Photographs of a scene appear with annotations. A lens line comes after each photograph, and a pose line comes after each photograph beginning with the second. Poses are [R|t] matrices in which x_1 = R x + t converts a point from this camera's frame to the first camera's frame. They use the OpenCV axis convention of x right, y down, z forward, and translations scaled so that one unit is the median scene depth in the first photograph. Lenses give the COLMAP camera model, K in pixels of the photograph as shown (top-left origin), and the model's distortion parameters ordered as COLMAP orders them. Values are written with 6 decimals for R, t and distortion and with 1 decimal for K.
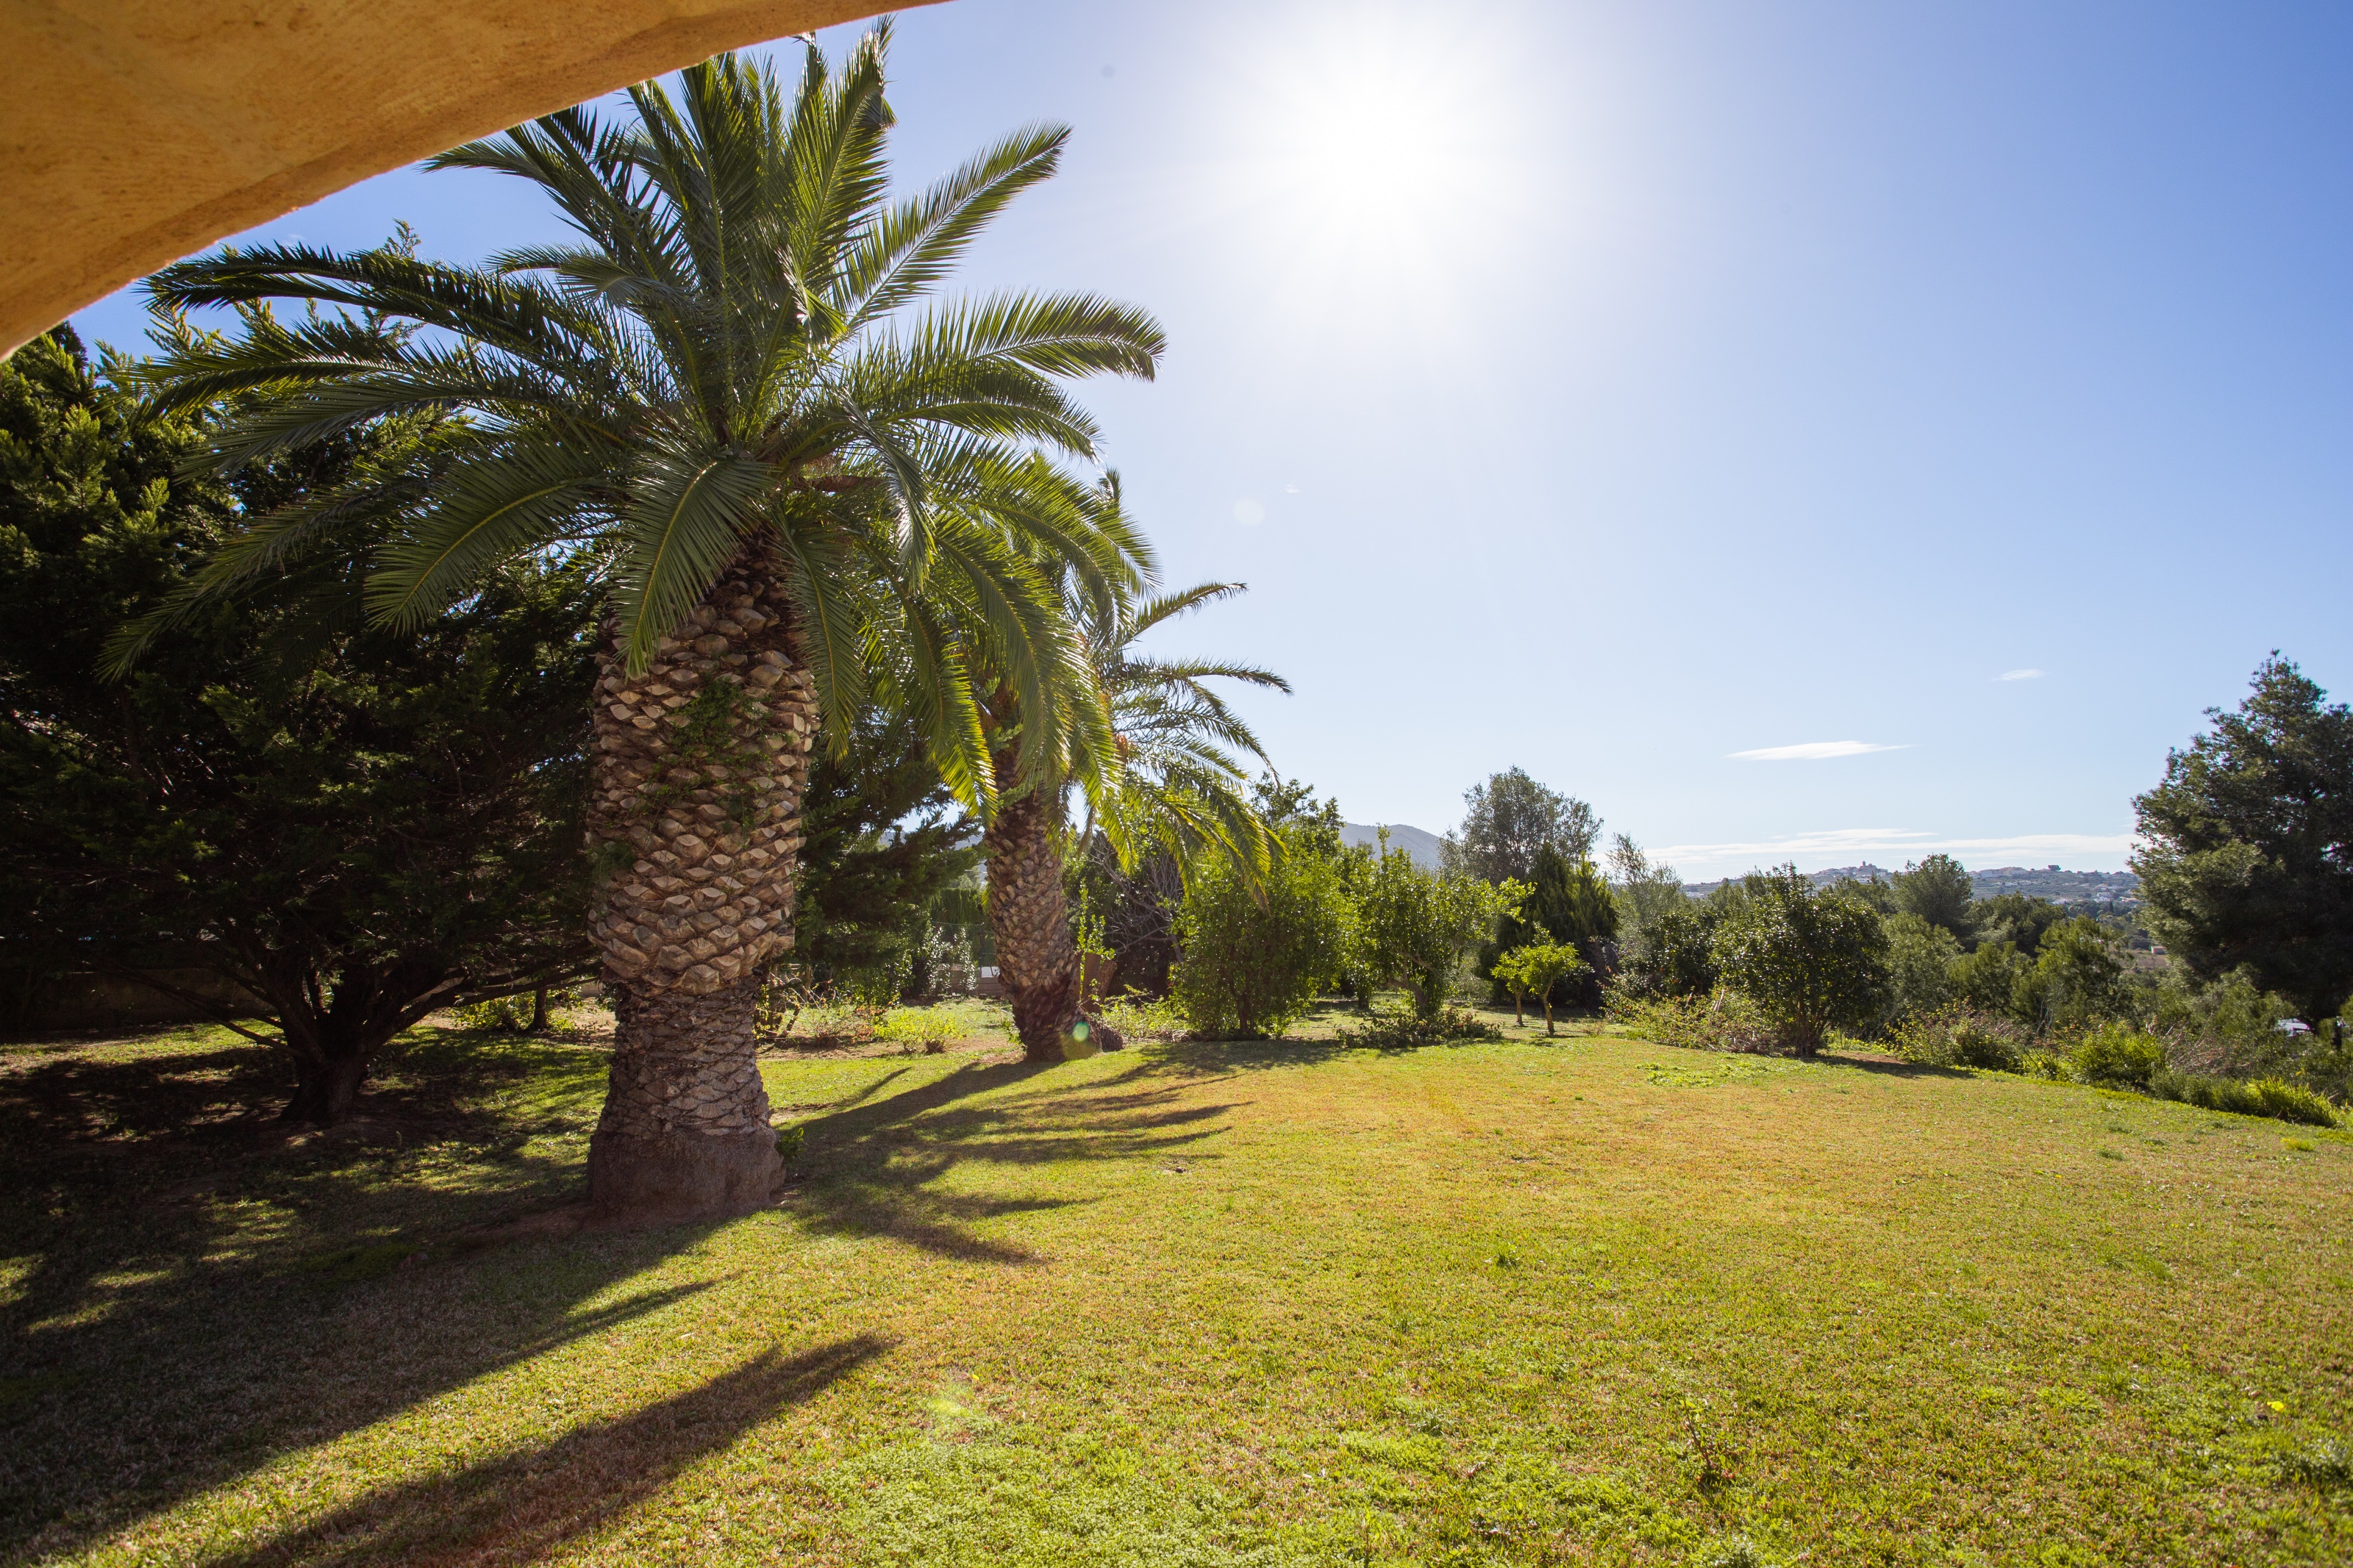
lens RADIAL K [[1211.3, 0, 1165.8], [0, 1211.3, 784.9], [0, 0, 1]] dist [-0.063688, 0.031624]
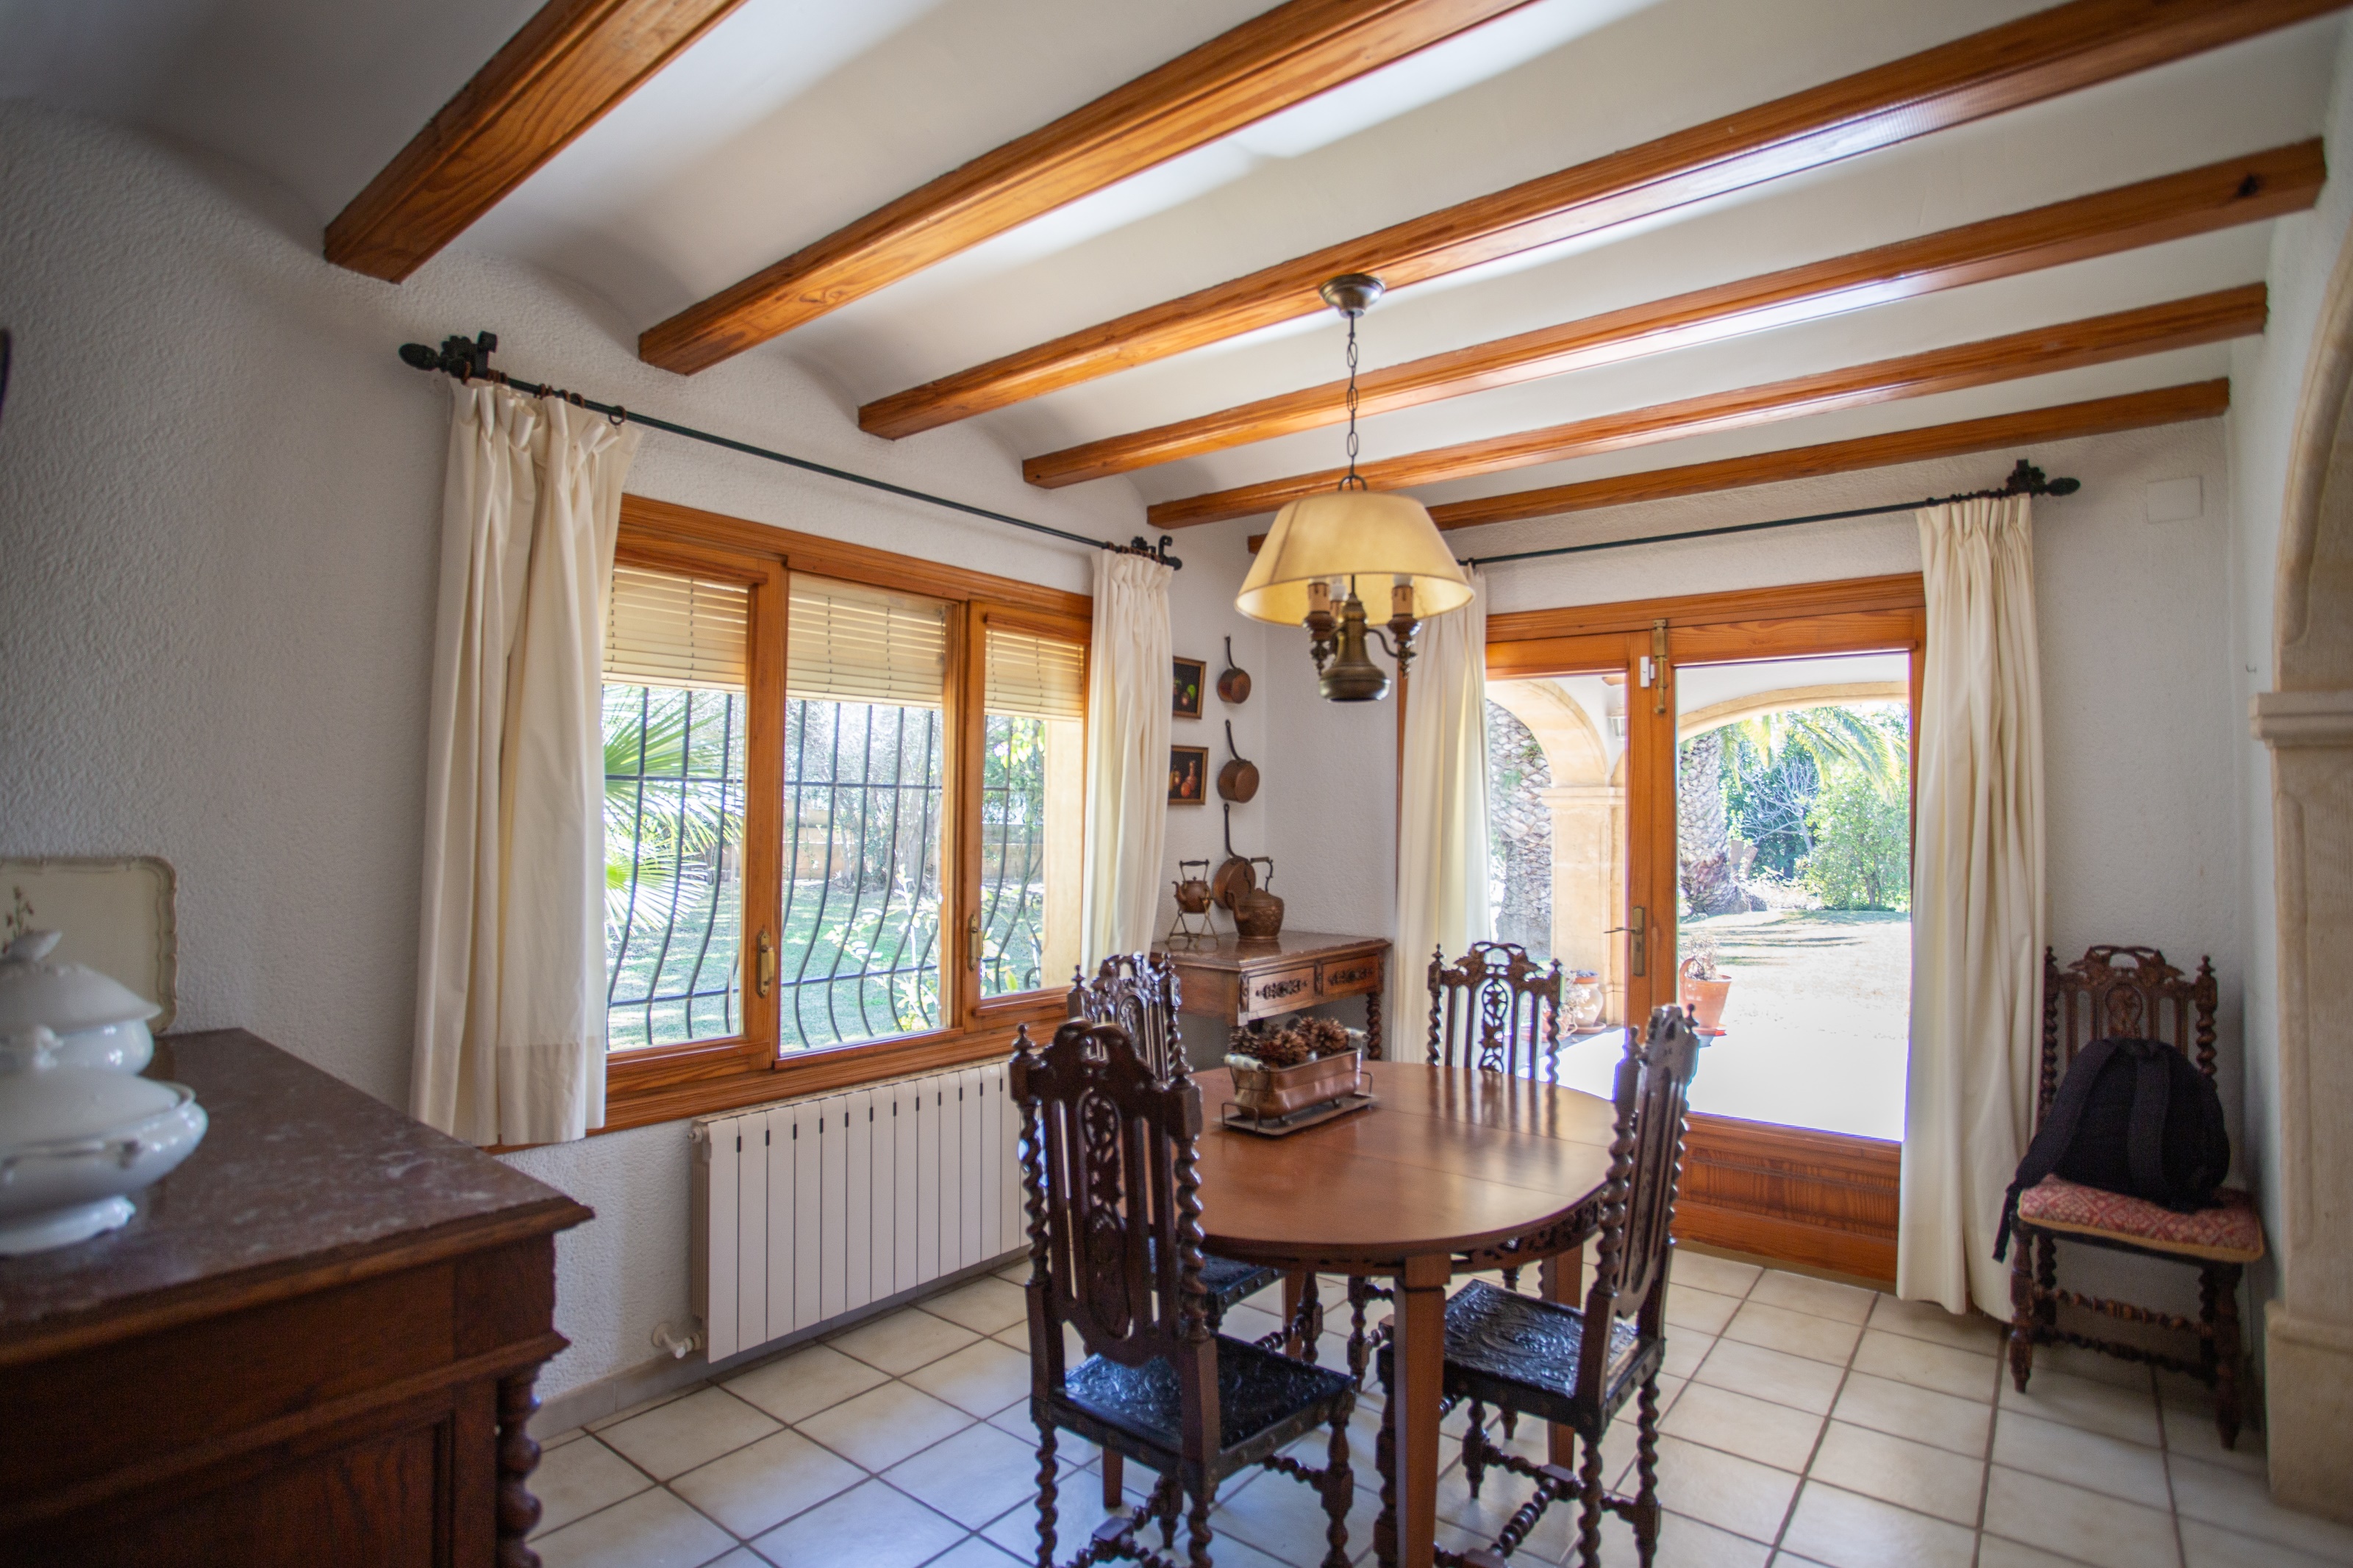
lens RADIAL K [[1211.3, 0, 1165.8], [0, 1211.3, 784.9], [0, 0, 1]] dist [-0.063688, 0.031624]
pose [[0.887993, -0.004273, -0.459836, -0.017864], [0.043332, 0.996285, 0.074420, -0.039599], [0.457810, -0.086011, 0.884880, -0.401694]]
